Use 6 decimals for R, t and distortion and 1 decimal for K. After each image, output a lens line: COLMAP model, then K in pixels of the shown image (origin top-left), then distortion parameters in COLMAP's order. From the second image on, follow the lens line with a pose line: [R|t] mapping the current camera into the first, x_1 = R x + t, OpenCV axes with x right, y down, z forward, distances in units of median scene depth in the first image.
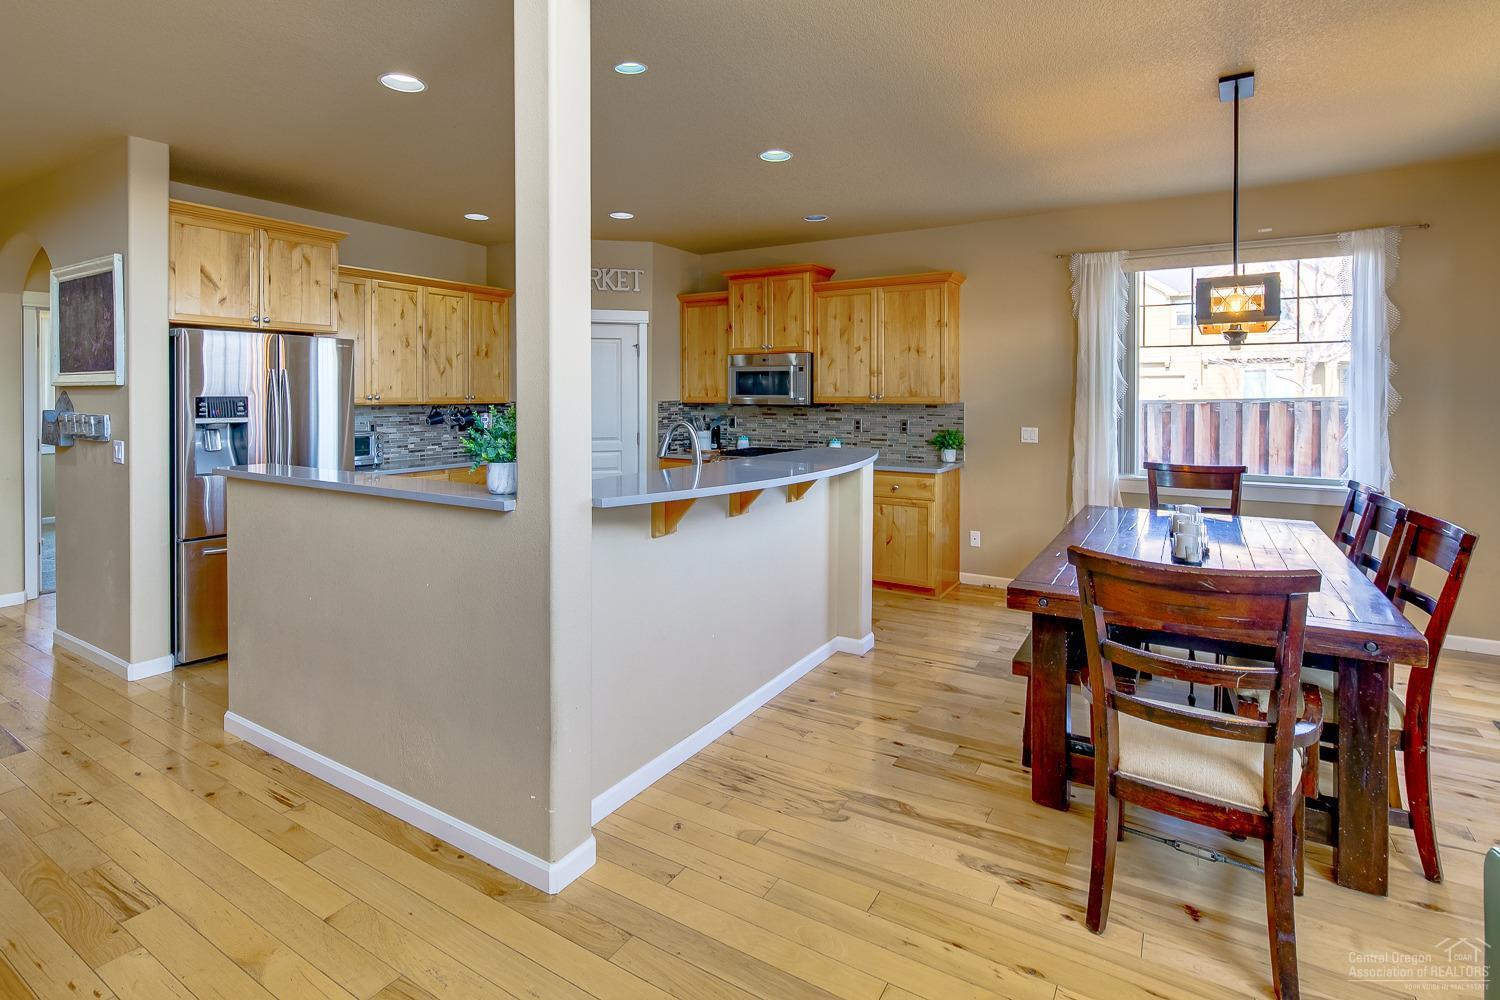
lens RADIAL K [[737.7, 0, 742.0], [0, 737.7, 401.6], [0, 0, 1]] dist [0.001775, 0.000246]
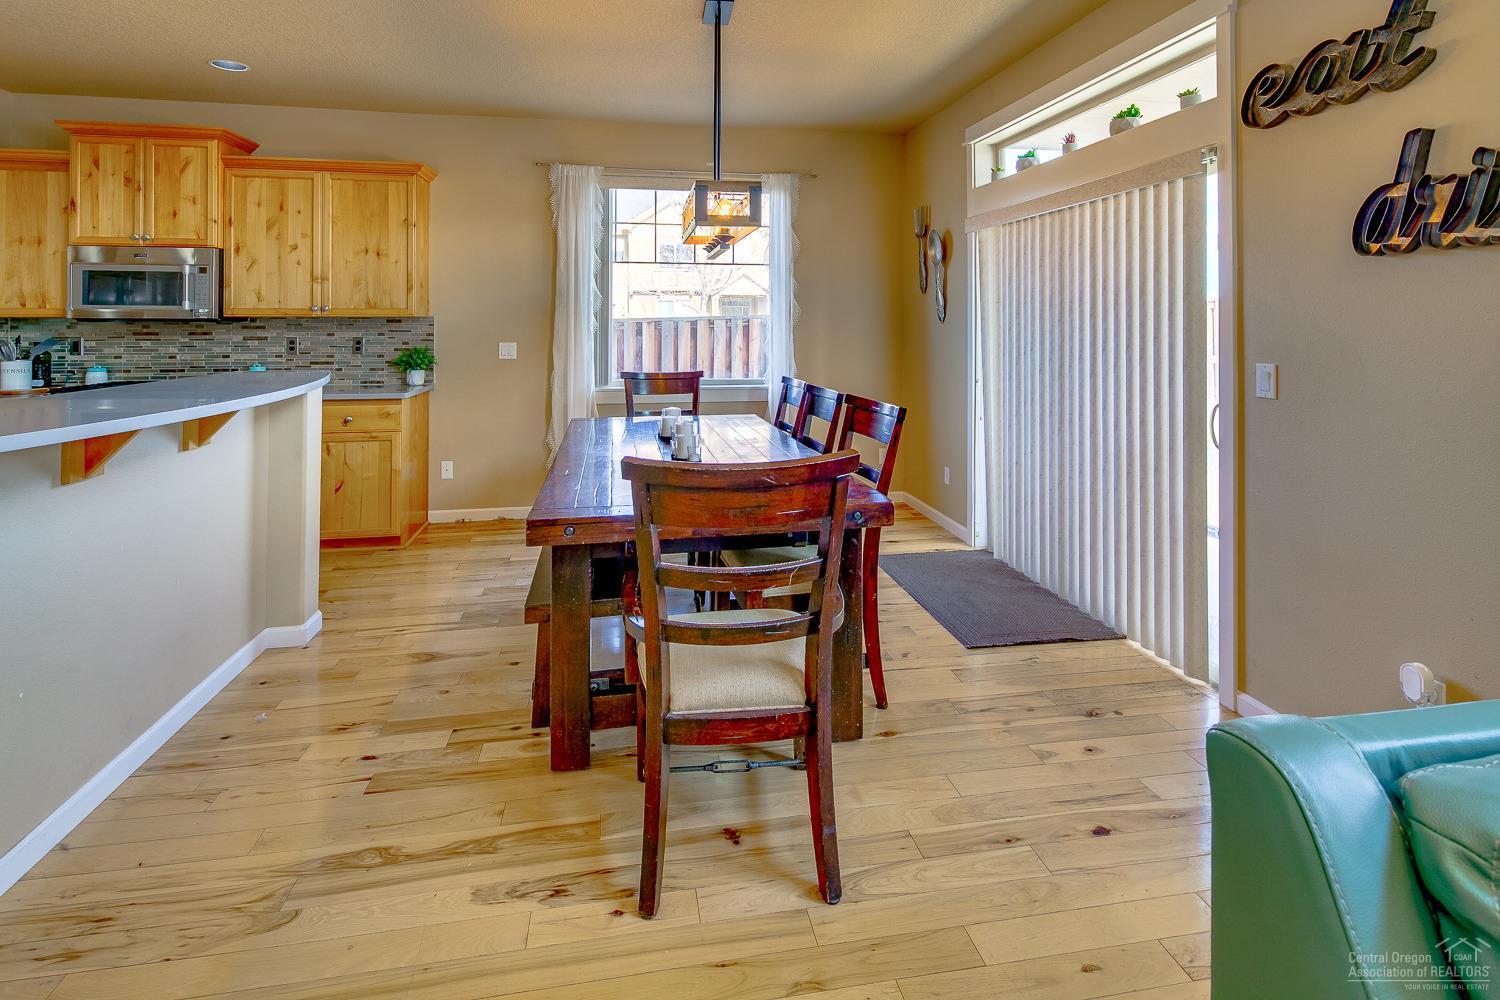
lens RADIAL K [[725.5, 0, 746.1], [0, 725.5, 315.5], [0, 0, 1]] dist [0.011520, -0.009007]
pose [[0.746481, 0.006902, 0.665371, 0.002314], [0.006921, 0.999812, -0.018136, 0.021060], [-0.665370, 0.018143, 0.746293, 0.120302]]
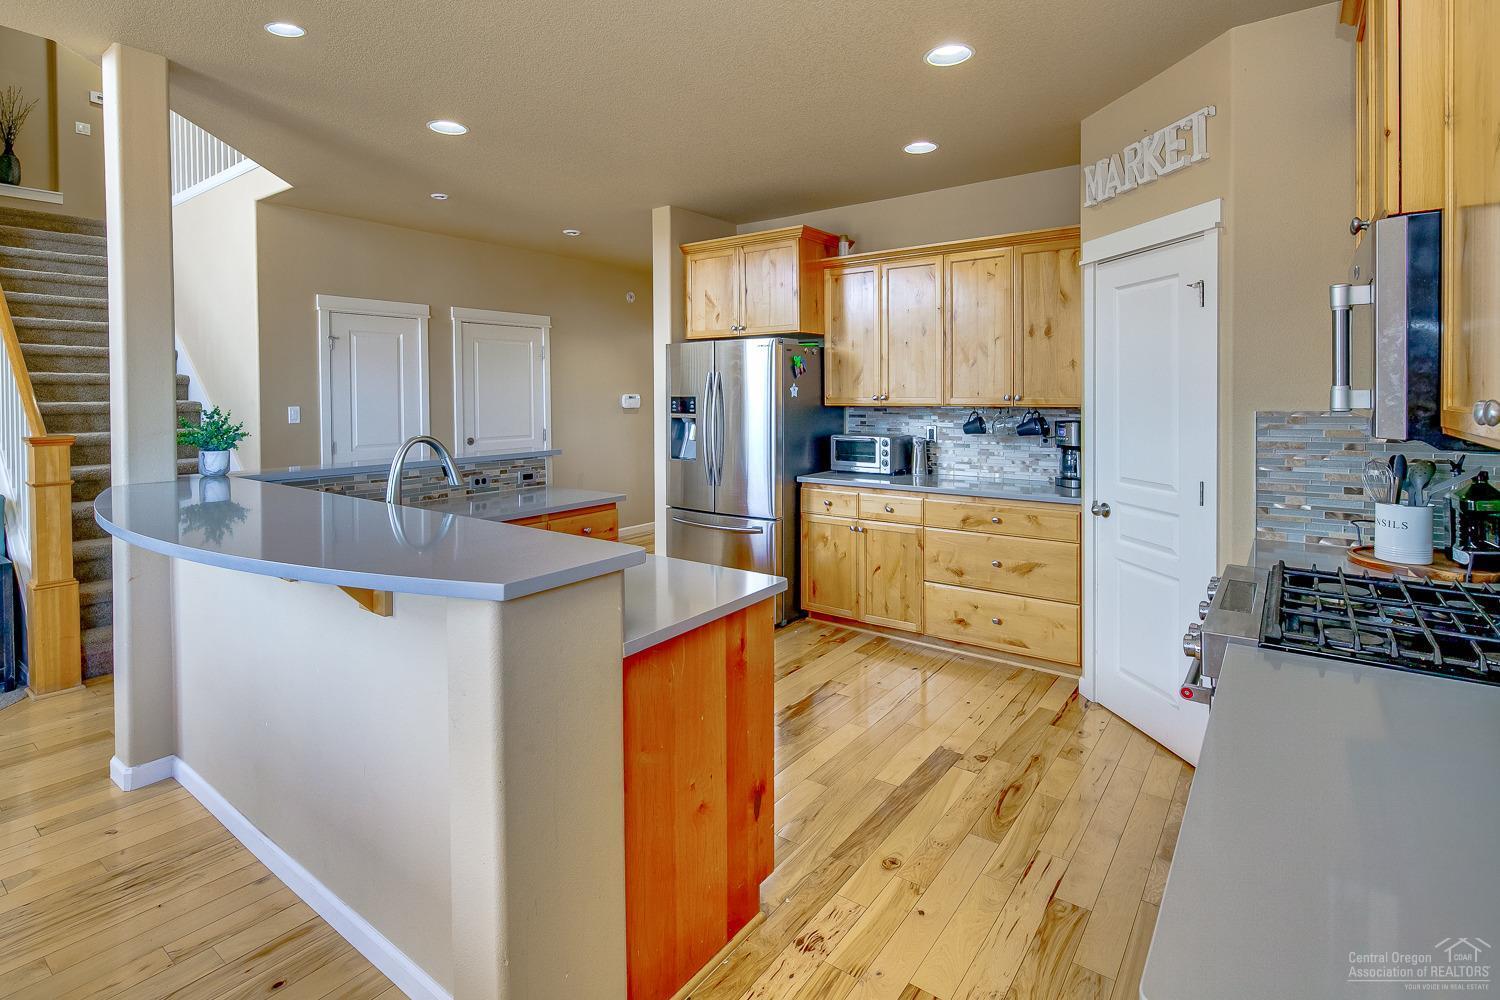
lens RADIAL K [[737.7, 0, 742.0], [0, 737.7, 401.6], [0, 0, 1]] dist [0.001775, 0.000246]
pose [[-0.091315, 0.010752, -0.995764, 0.413582], [-0.005201, 0.999923, 0.011274, -0.010501], [0.995808, 0.006208, -0.091252, 0.974908]]
